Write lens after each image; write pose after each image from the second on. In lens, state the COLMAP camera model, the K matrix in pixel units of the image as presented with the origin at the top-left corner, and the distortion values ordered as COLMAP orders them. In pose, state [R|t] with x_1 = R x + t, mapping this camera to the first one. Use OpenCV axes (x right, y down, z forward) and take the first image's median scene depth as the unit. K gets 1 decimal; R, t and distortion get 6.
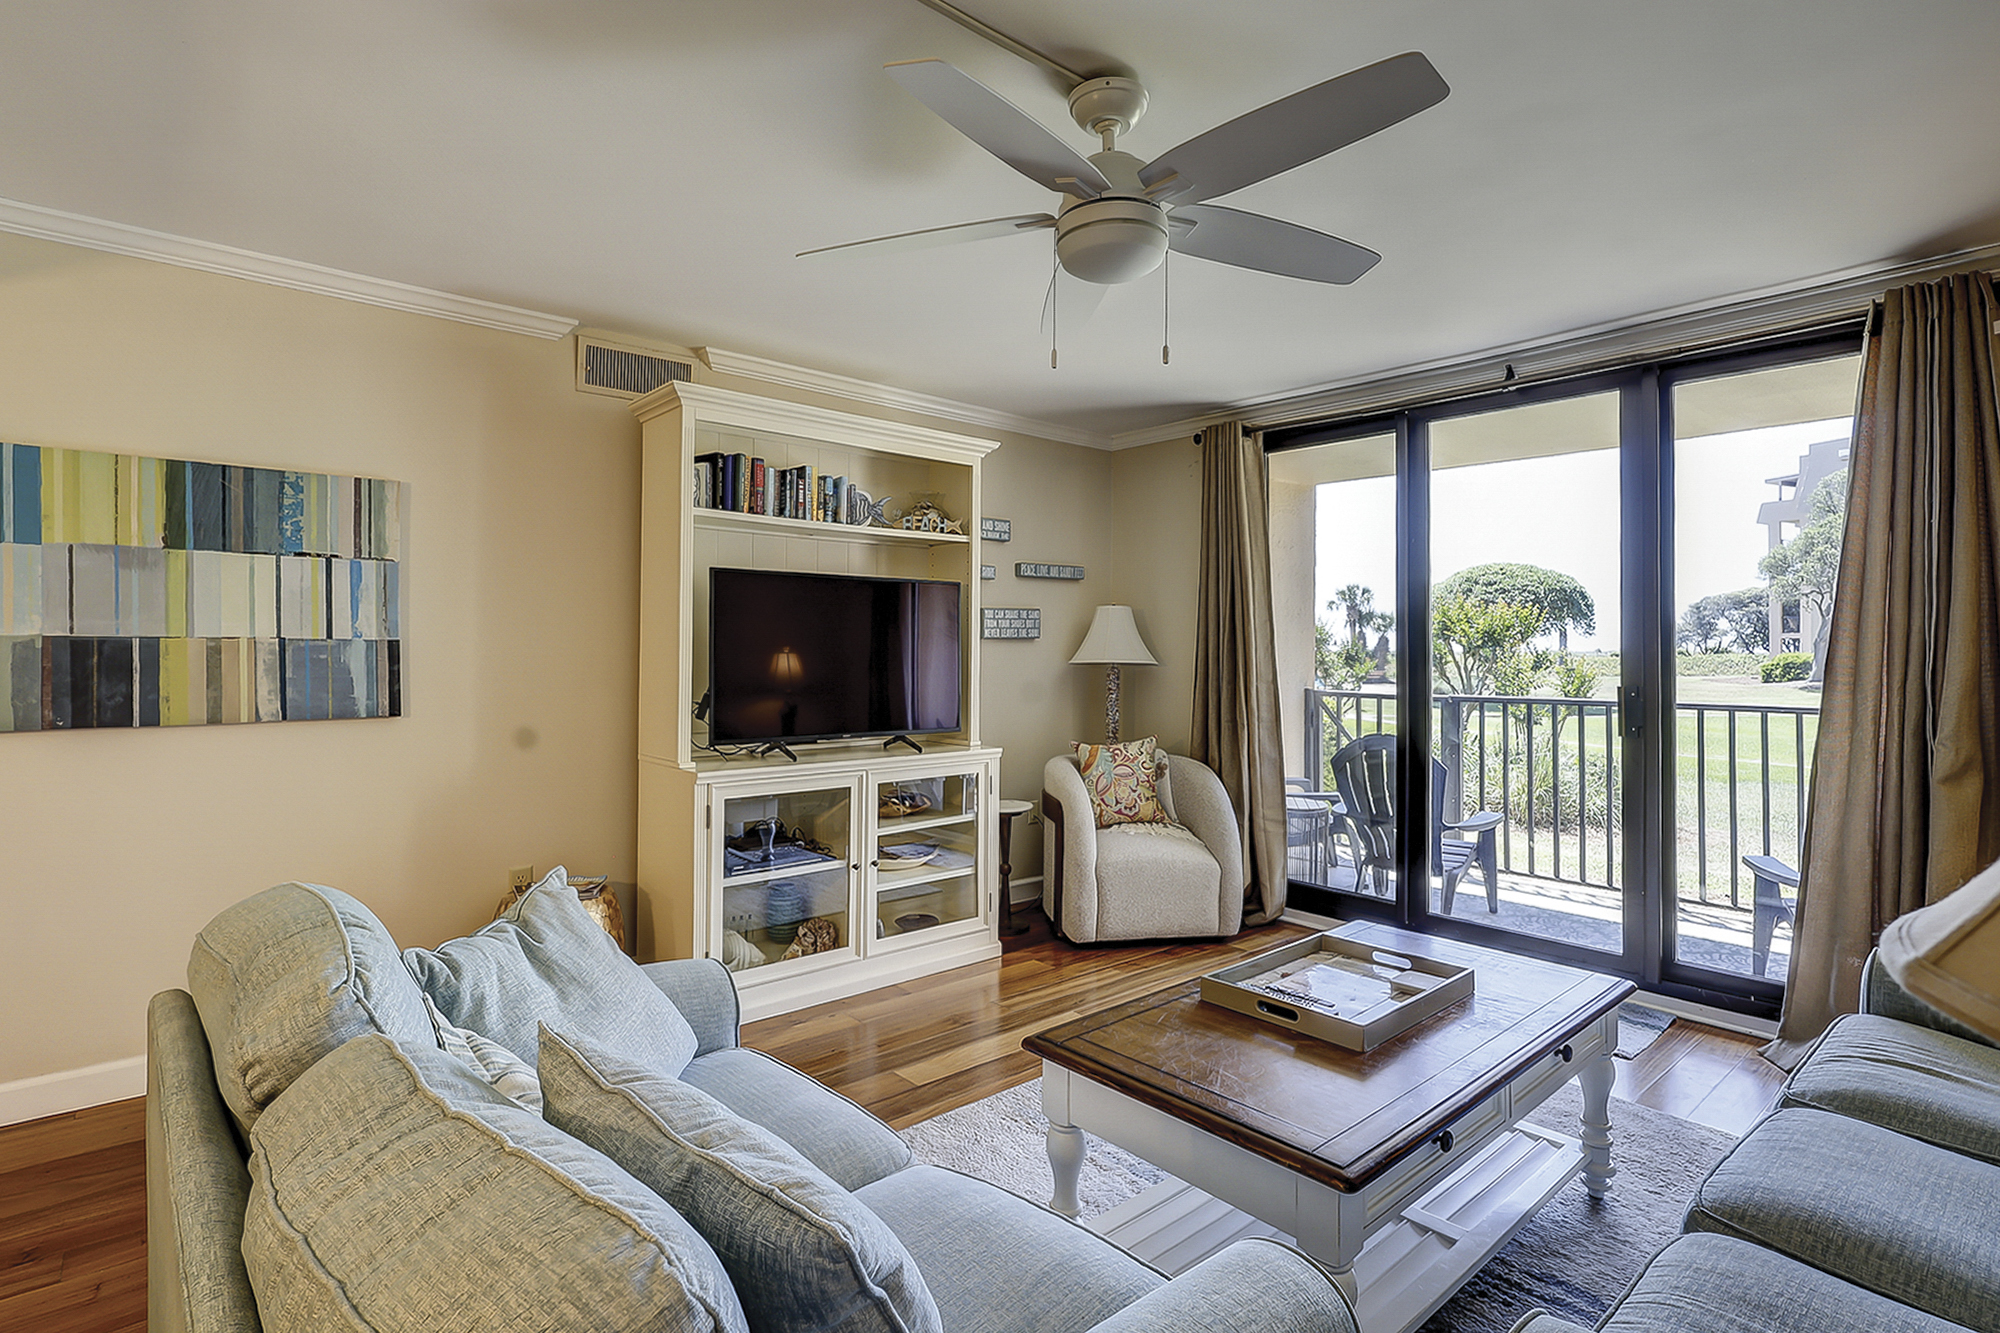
lens RADIAL K [[978.1, 0, 1015.4], [0, 978.1, 632.1], [0, 0, 1]] dist [-0.004722, -0.000744]
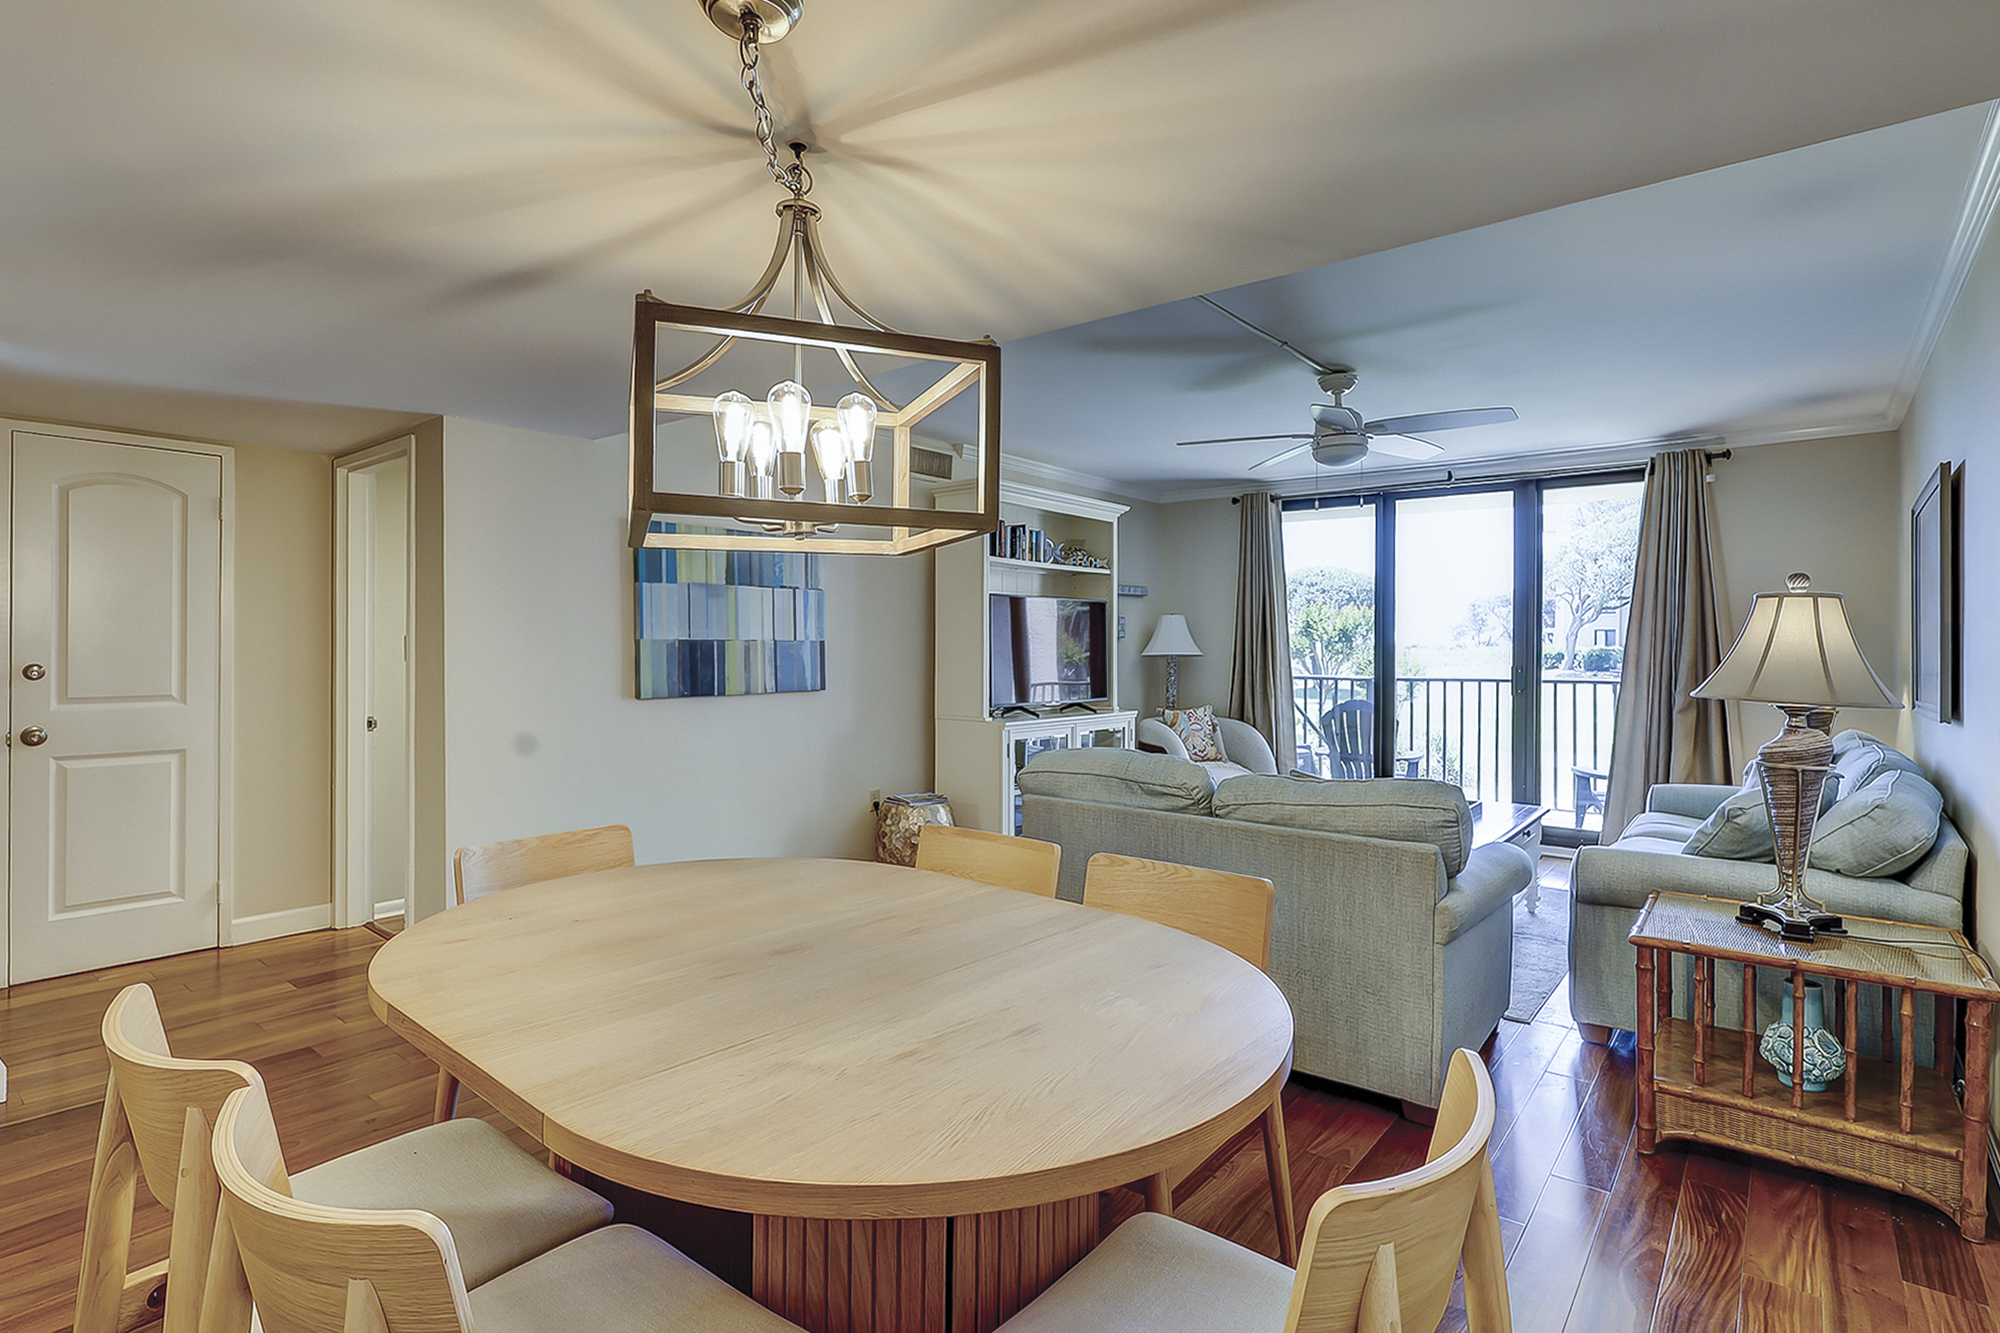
lens RADIAL K [[978.1, 0, 1017.9], [0, 978.1, 647.5], [0, 0, 1]] dist [-0.004722, -0.000744]
pose [[0.984391, -0.003829, 0.175952, -0.411500], [0.000188, 0.999786, 0.020708, -0.009592], [-0.175994, -0.020352, 0.984181, -0.406155]]
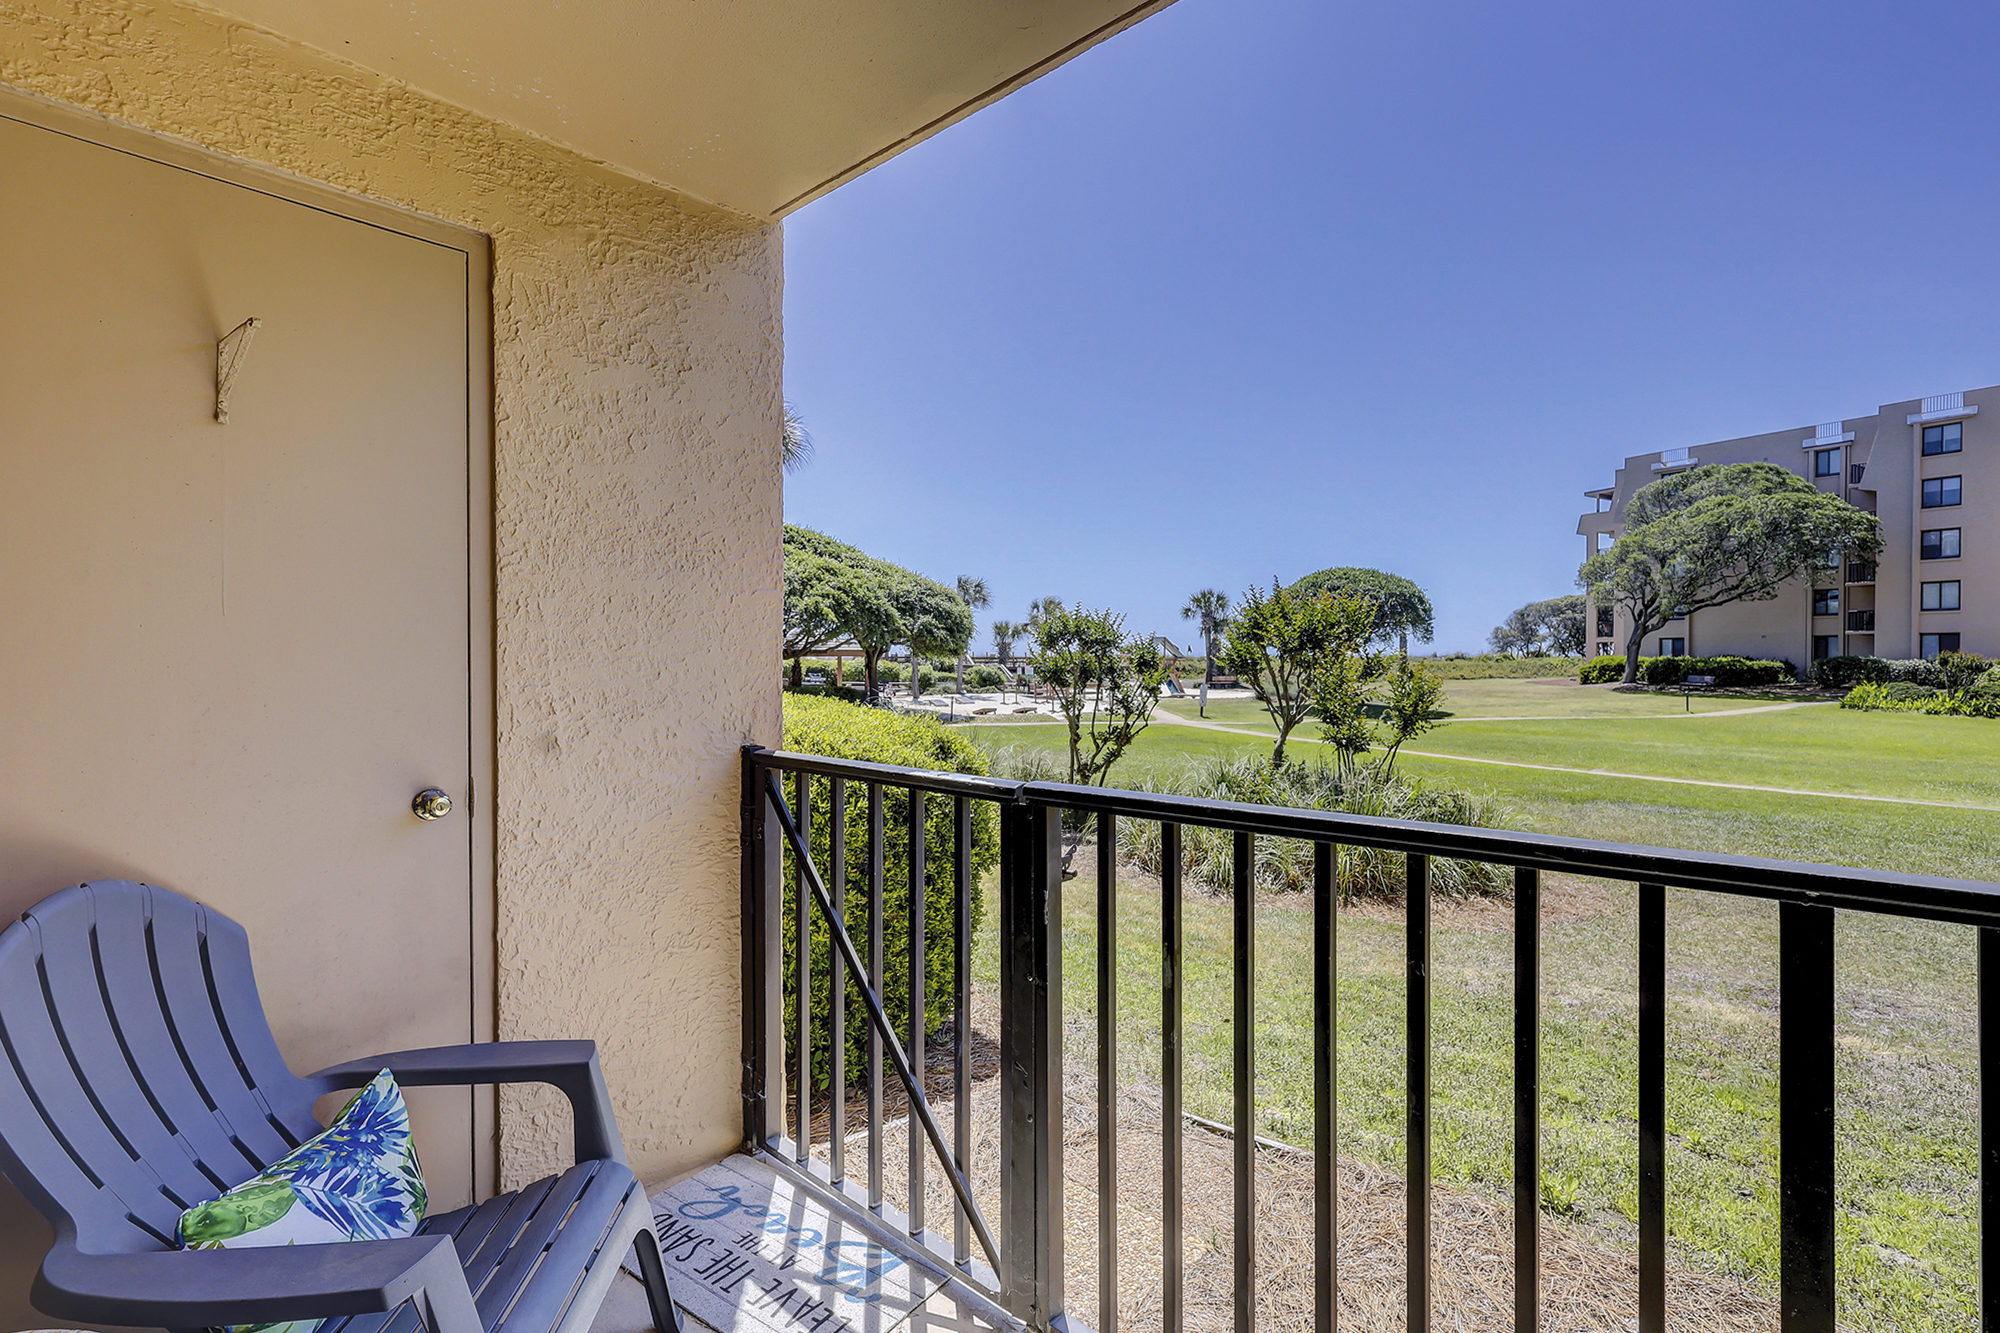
lens RADIAL K [[978.1, 0, 1002.3], [0, 978.1, 672.1], [0, 0, 1]] dist [-0.004722, -0.000744]
pose [[0.992523, -0.009331, 0.121701, 0.382903], [0.005401, 0.999454, 0.032583, 0.017865], [-0.121938, -0.031682, 0.992032, 0.661845]]
